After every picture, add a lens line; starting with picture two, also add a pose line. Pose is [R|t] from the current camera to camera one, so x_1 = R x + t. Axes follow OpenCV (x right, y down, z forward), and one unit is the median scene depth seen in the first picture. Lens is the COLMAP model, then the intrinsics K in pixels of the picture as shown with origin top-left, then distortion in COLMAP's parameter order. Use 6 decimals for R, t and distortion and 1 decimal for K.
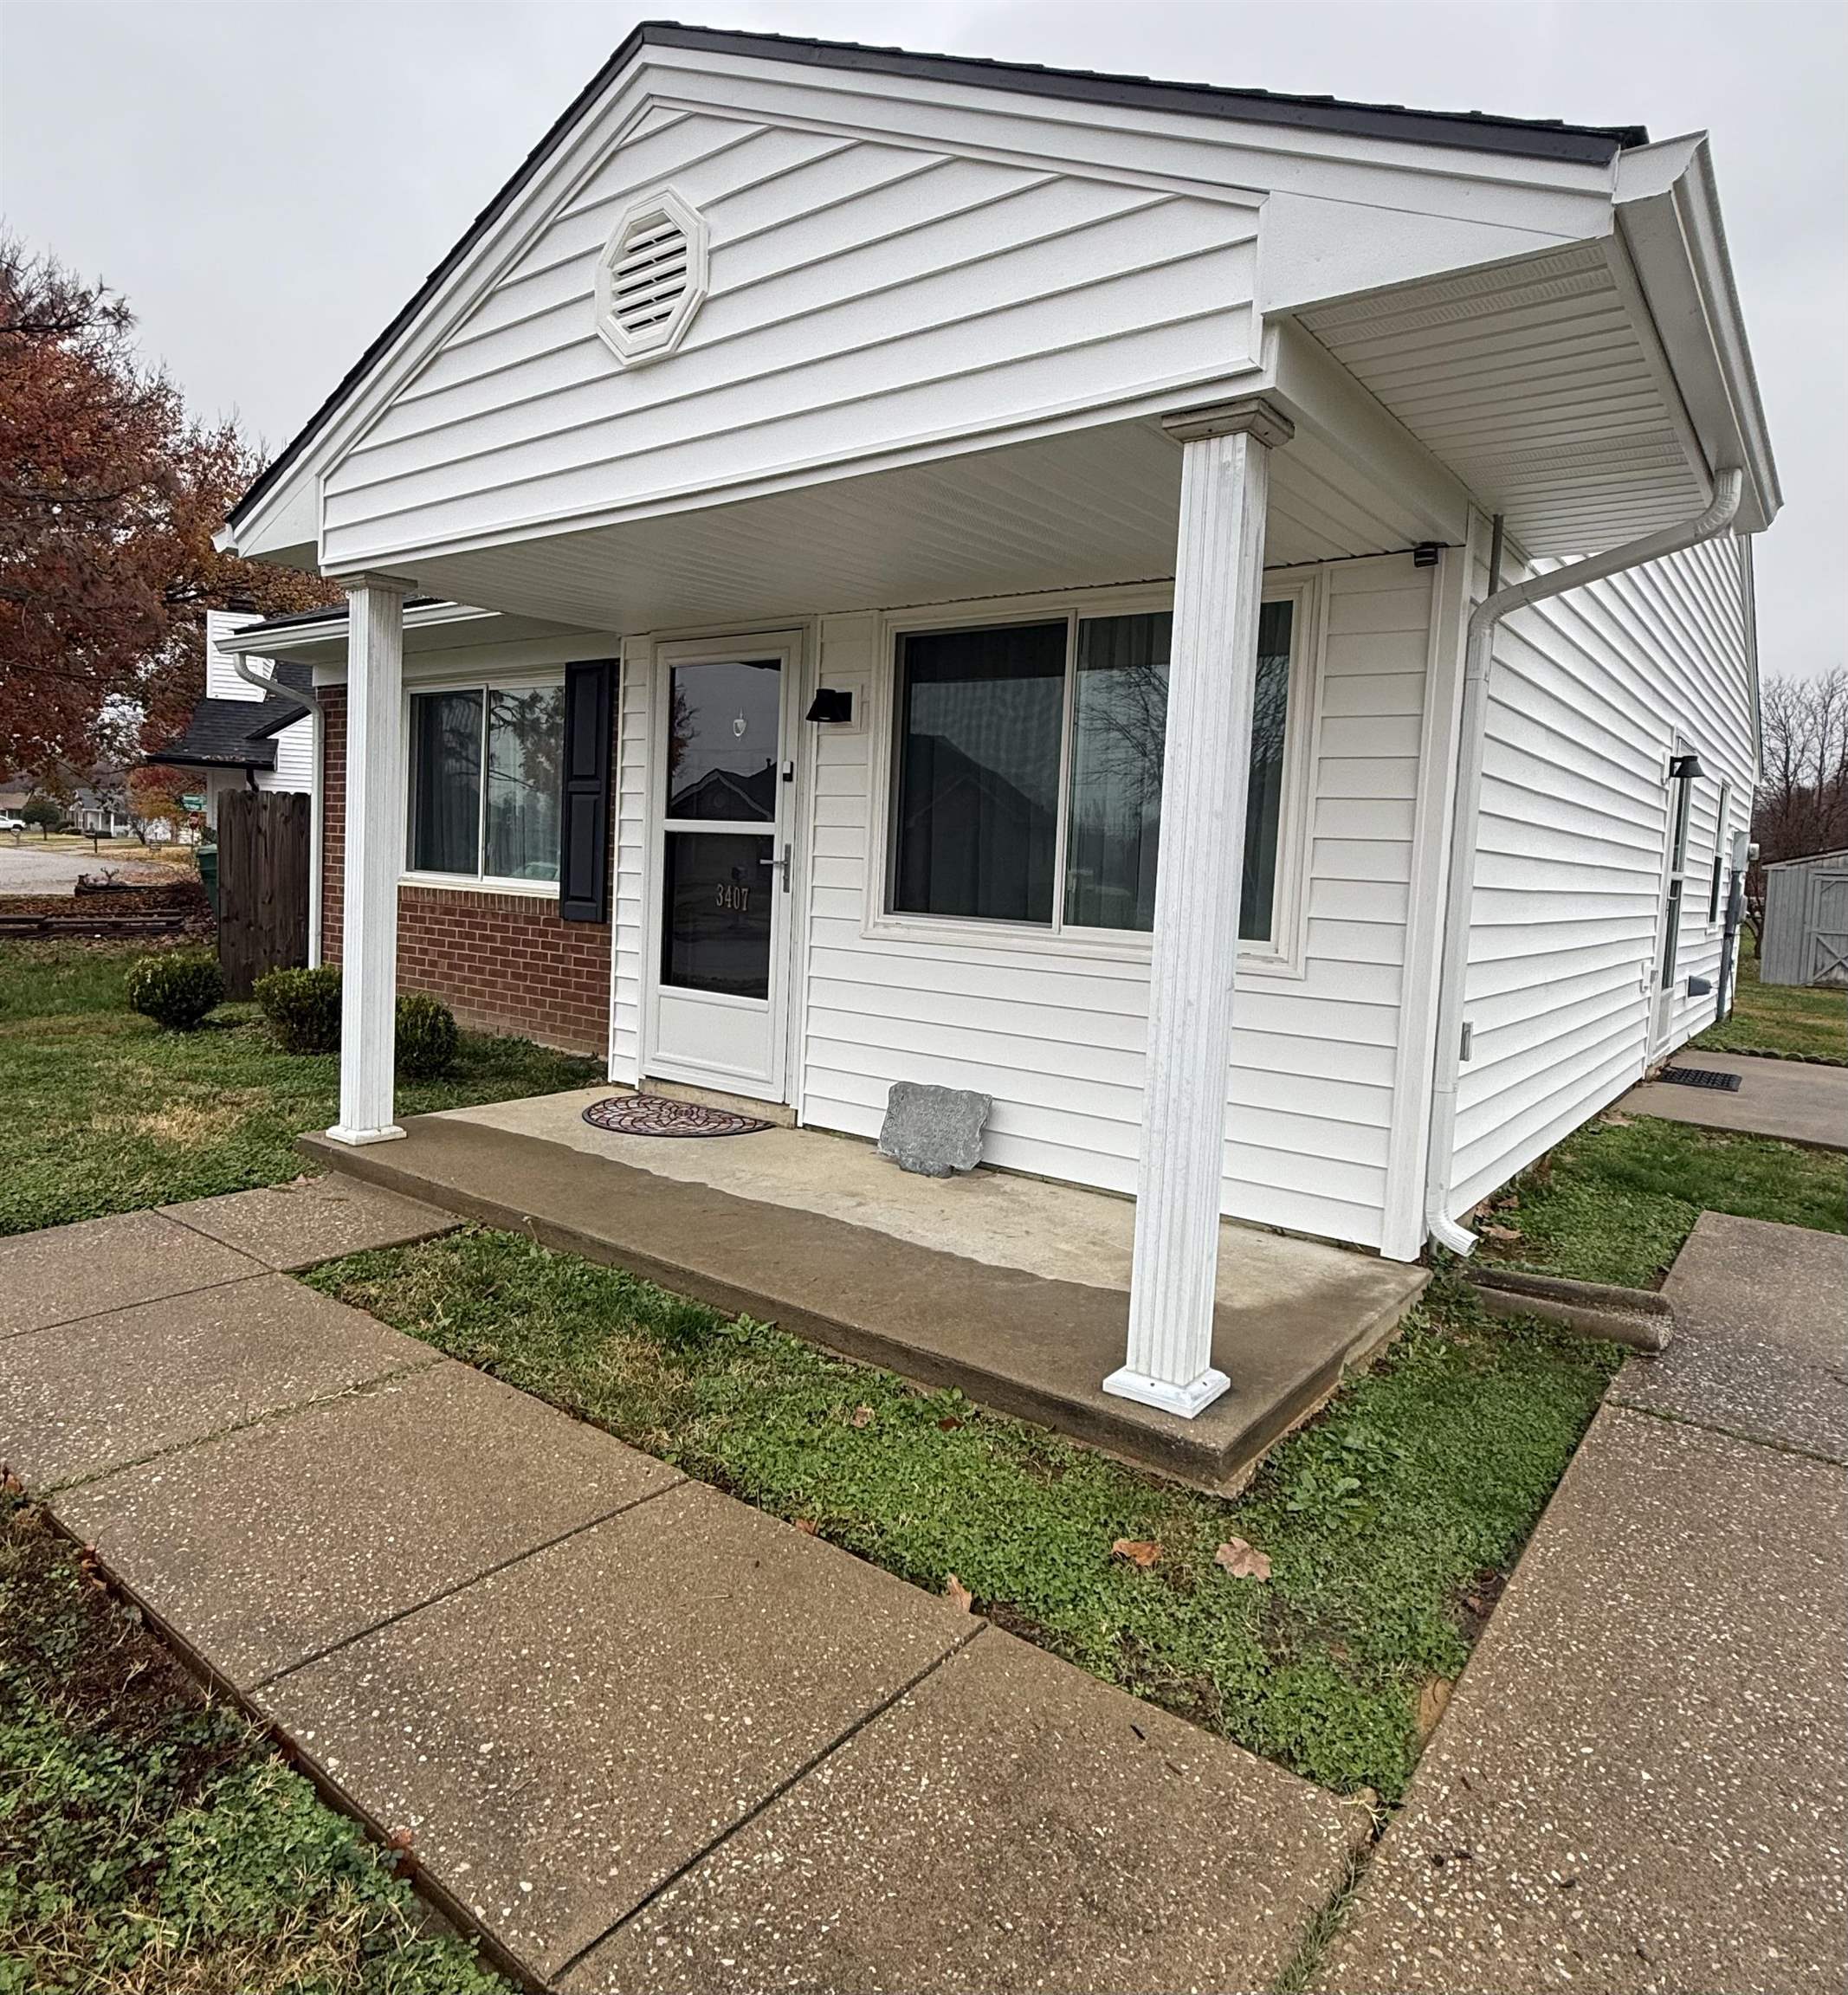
lens RADIAL K [[1254.0, 0, 910.9], [0, 1254.0, 980.9], [0, 0, 1]] dist [0.001095, -0.002173]
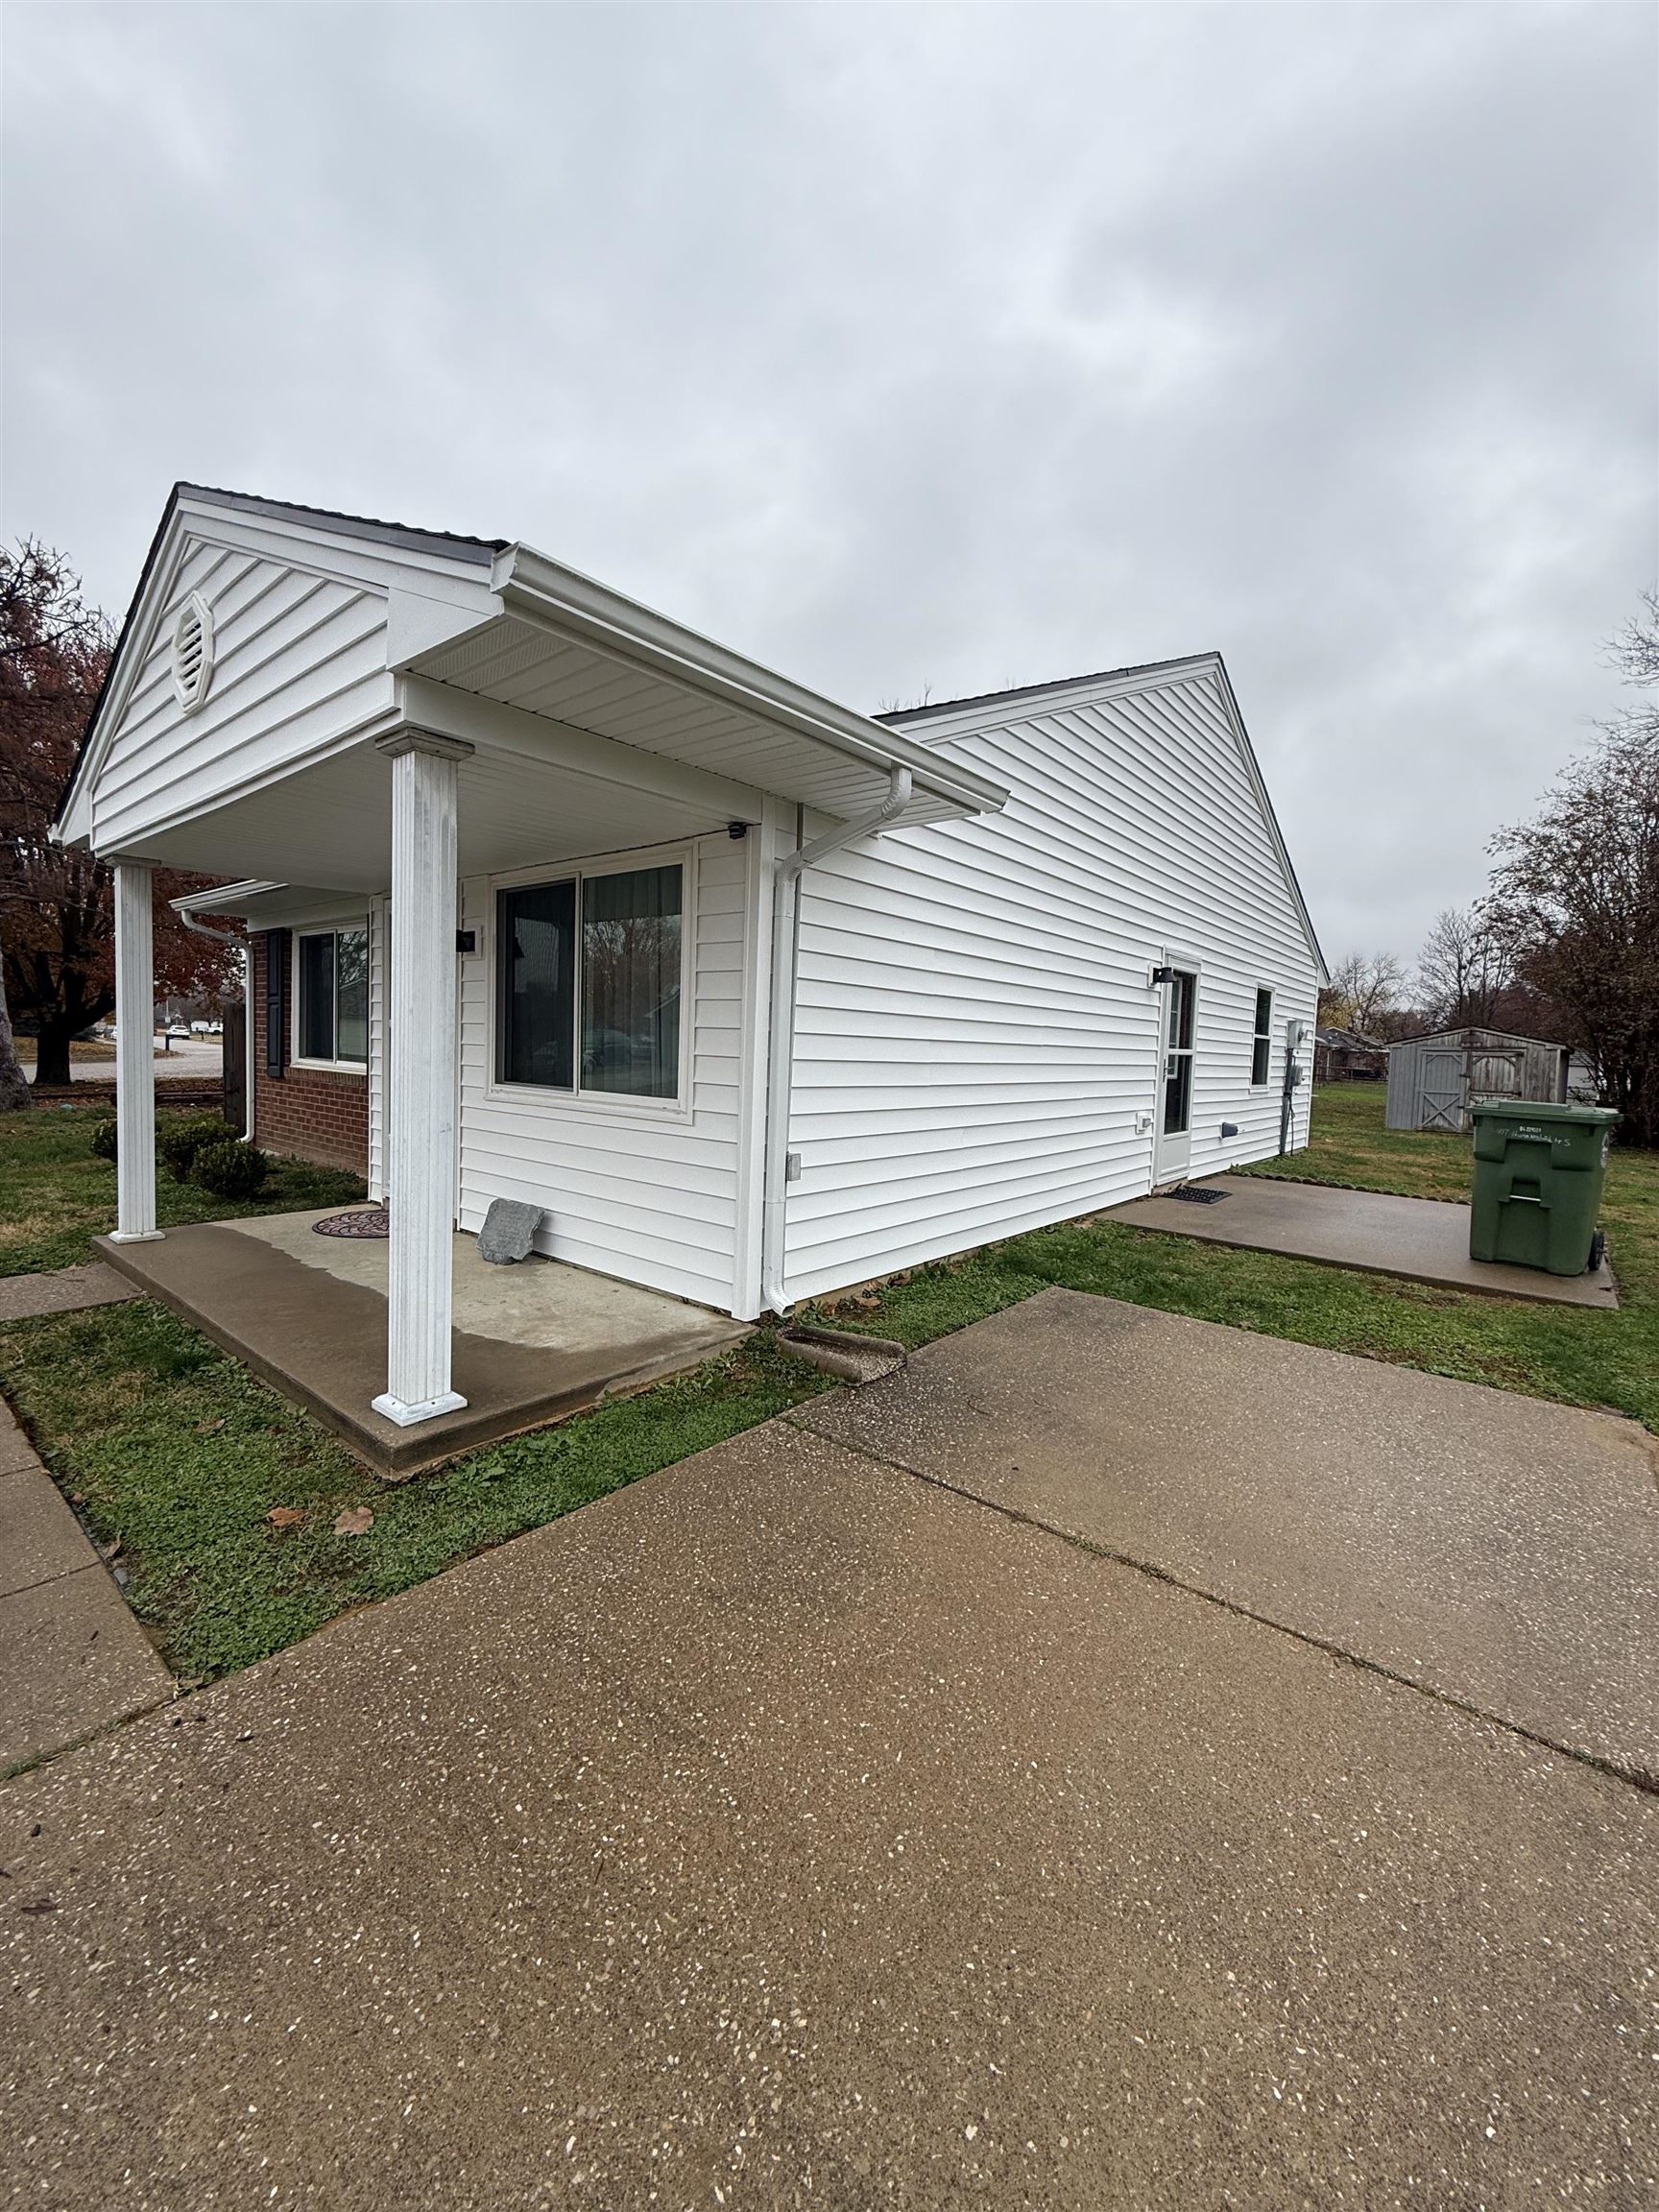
lens RADIAL K [[883.3, 0, 844.6], [0, 883.3, 1115.3], [0, 0, 1]] dist [0.000188, 0.000660]
pose [[0.999540, -0.008393, -0.029130, 0.463114], [0.007813, 0.999770, -0.019972, 0.008412], [0.029291, 0.019735, 0.999376, -0.007567]]
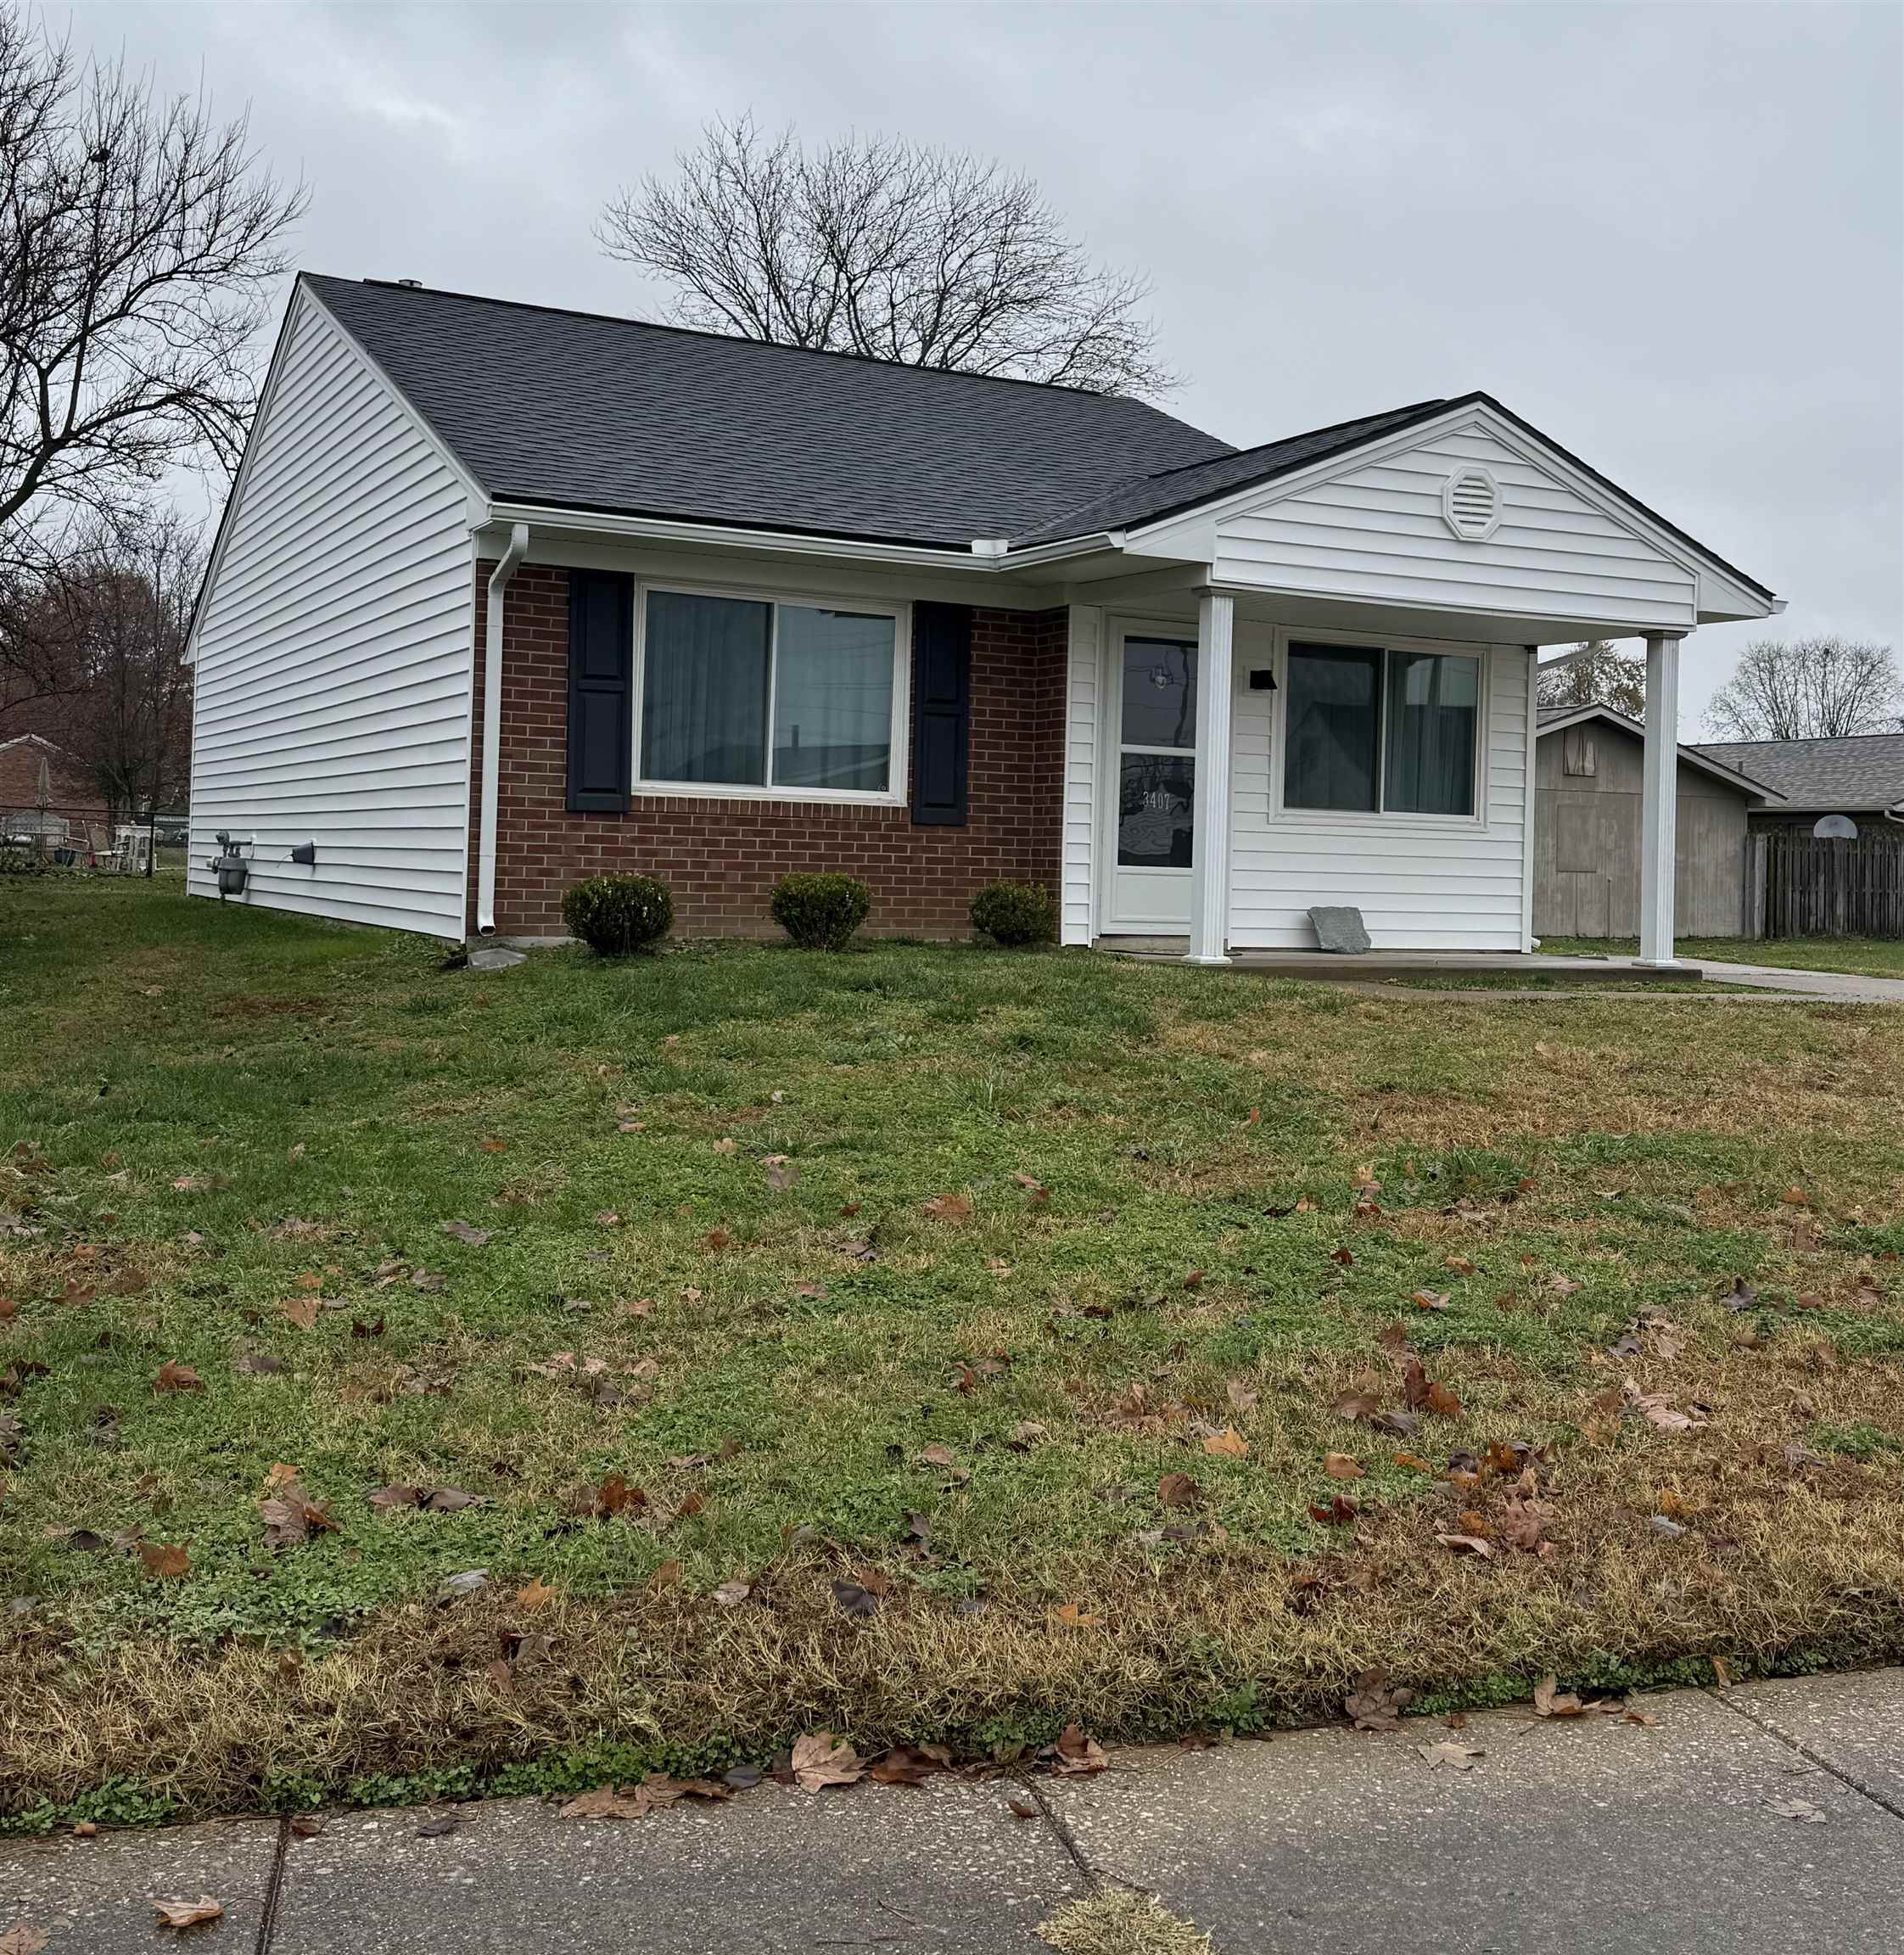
lens RADIAL K [[2264.0, 0, 953.9], [0, 2264.0, 974.9], [0, 0, 1]] dist [0.019077, 0.000000]
pose [[0.433359, -0.073011, 0.898259, -3.245521], [0.076973, 0.996069, 0.043827, 0.000620], [-0.897928, 0.050149, 0.437275, 0.115967]]
